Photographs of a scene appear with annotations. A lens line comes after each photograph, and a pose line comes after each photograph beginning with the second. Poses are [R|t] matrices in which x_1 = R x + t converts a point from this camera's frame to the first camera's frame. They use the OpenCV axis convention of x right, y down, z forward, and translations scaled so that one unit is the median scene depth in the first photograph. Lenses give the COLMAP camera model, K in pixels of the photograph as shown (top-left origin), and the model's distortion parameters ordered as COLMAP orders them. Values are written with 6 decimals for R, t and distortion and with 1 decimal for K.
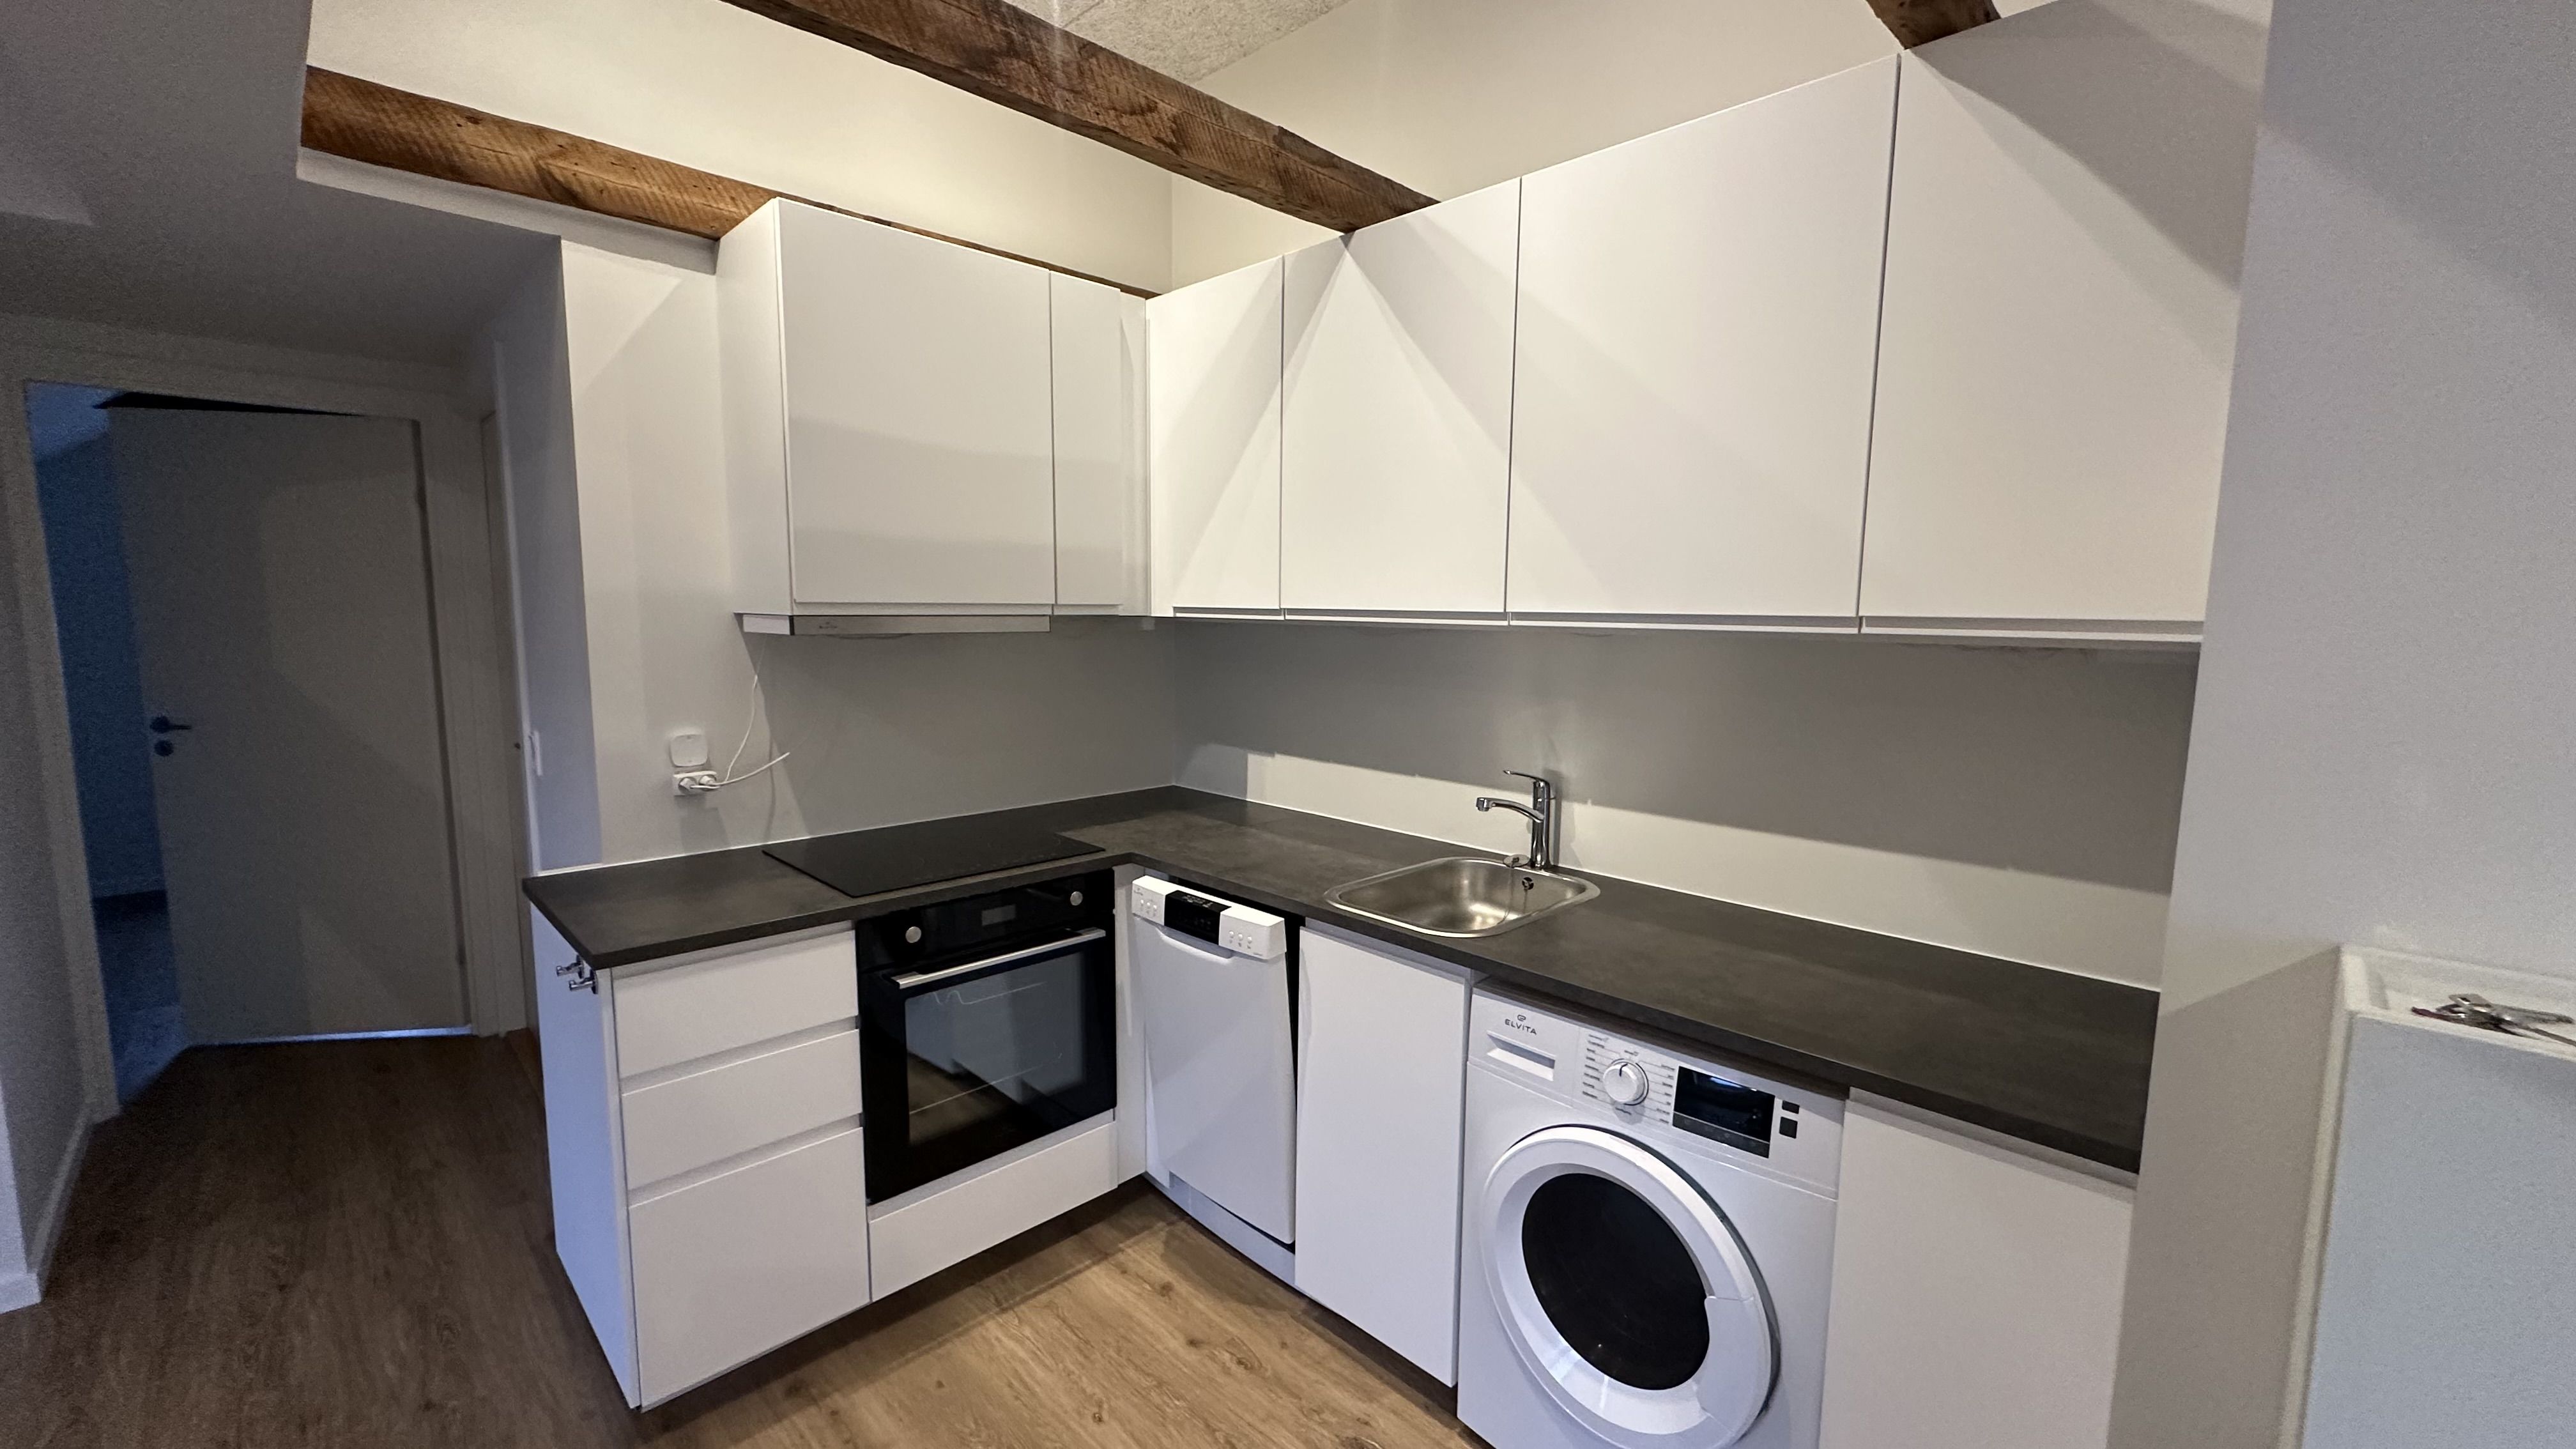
lens RADIAL K [[1033.9, 0, 1302.3], [0, 1033.9, 731.3], [0, 0, 1]] dist [-0.000105, 0.000483]
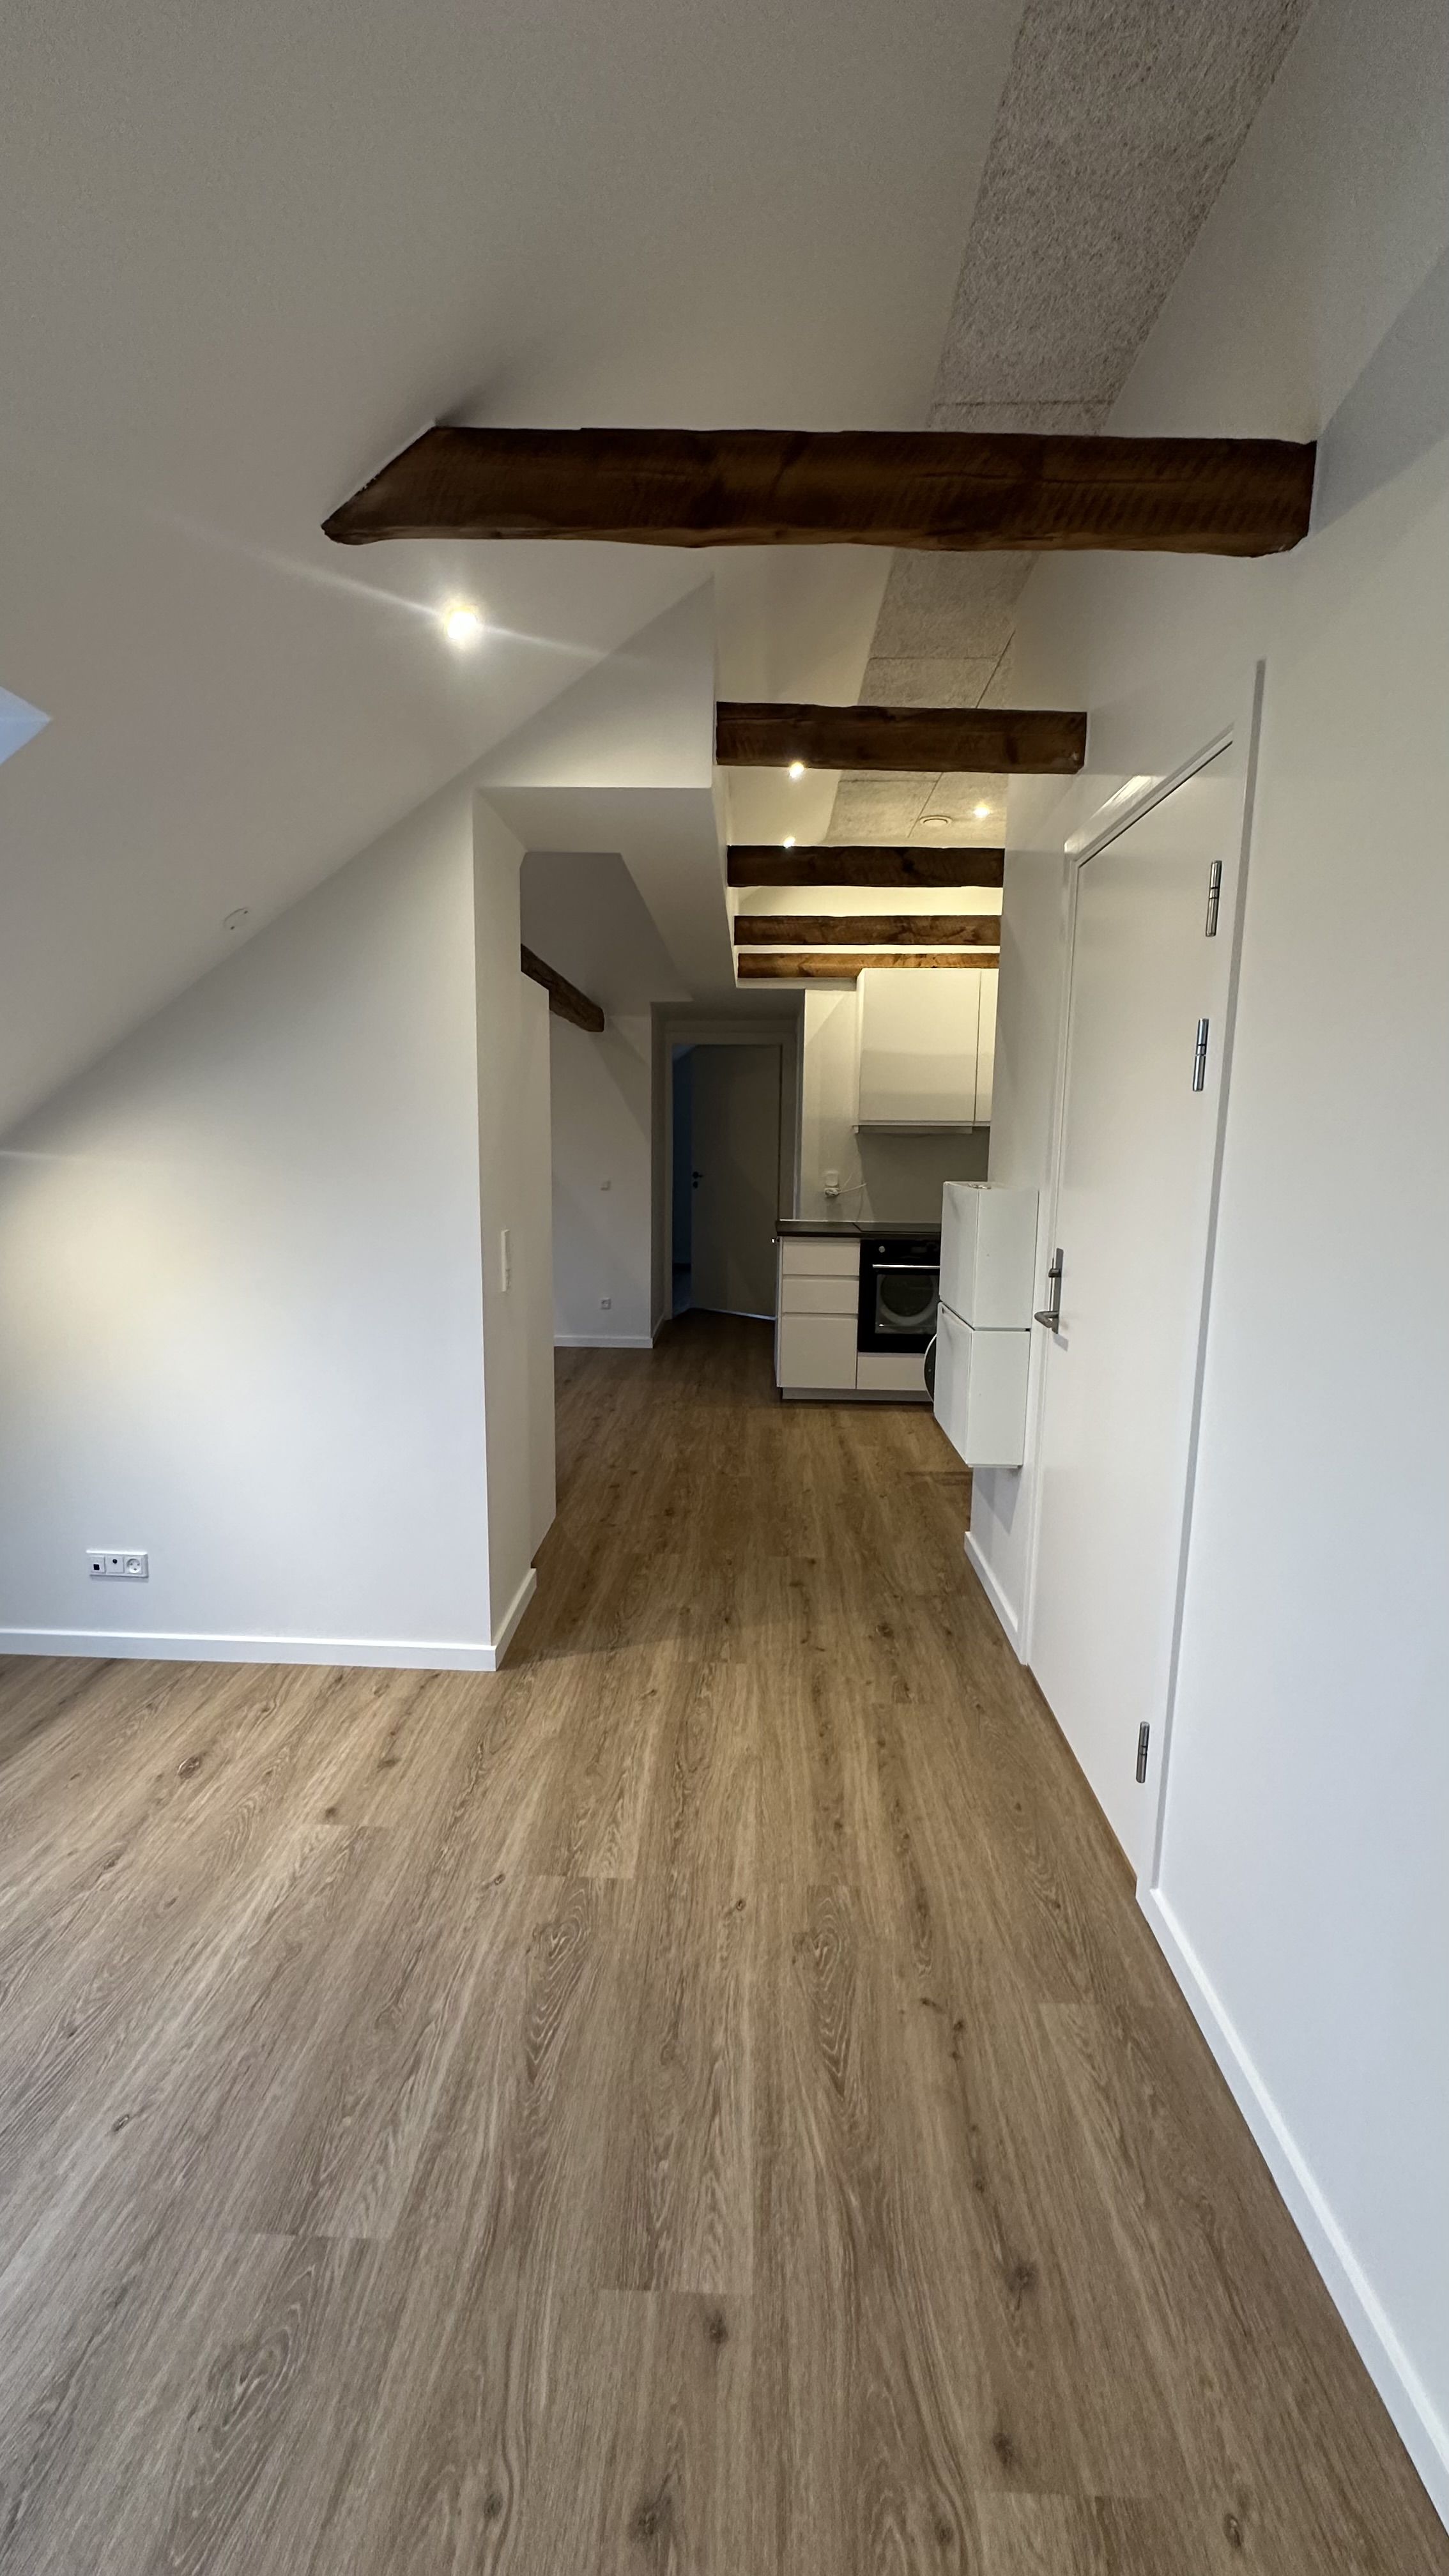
lens RADIAL K [[1033.9, 0, 719.7], [0, 1033.9, 1285.7], [0, 0, 1]] dist [-0.000105, 0.000483]
pose [[0.683283, 0.105068, -0.722554, 1.205452], [-0.091181, 0.994124, 0.058332, 0.172911], [0.724438, 0.026026, 0.688849, -1.050977]]
